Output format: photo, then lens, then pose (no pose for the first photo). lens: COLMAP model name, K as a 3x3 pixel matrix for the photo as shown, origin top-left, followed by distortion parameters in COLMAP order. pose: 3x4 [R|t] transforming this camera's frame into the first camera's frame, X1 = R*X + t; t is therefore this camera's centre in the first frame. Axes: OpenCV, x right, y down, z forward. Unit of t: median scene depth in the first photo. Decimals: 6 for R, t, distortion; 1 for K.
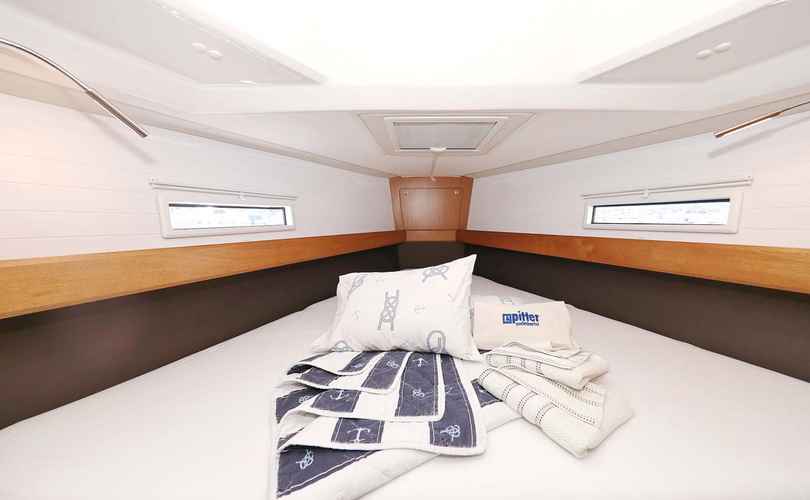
lens RADIAL K [[252.6, 0, 419.8], [0, 252.6, 276.8], [0, 0, 1]] dist [-0.001338, -0.000093]
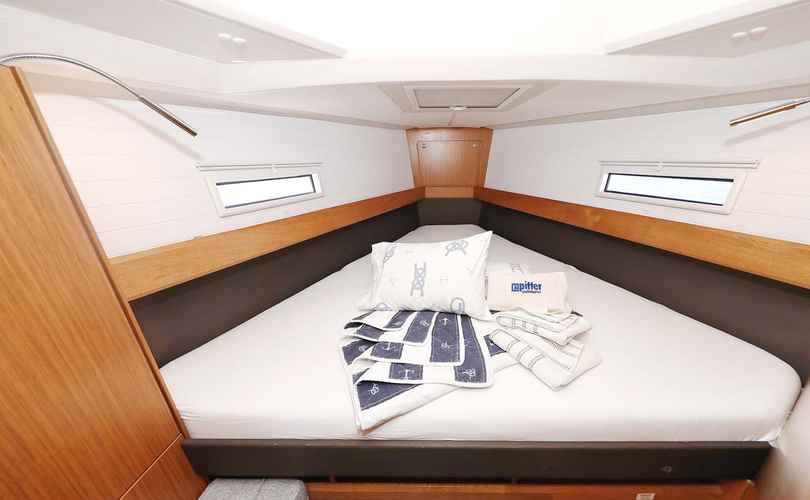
lens RADIAL K [[272.4, 0, 414.6], [0, 272.4, 258.9], [0, 0, 1]] dist [-0.002415, -0.000401]
pose [[0.998426, -0.017058, -0.053428, -0.073210], [0.030663, 0.963664, 0.265353, -0.342559], [0.046961, -0.266573, 0.962670, -0.273146]]
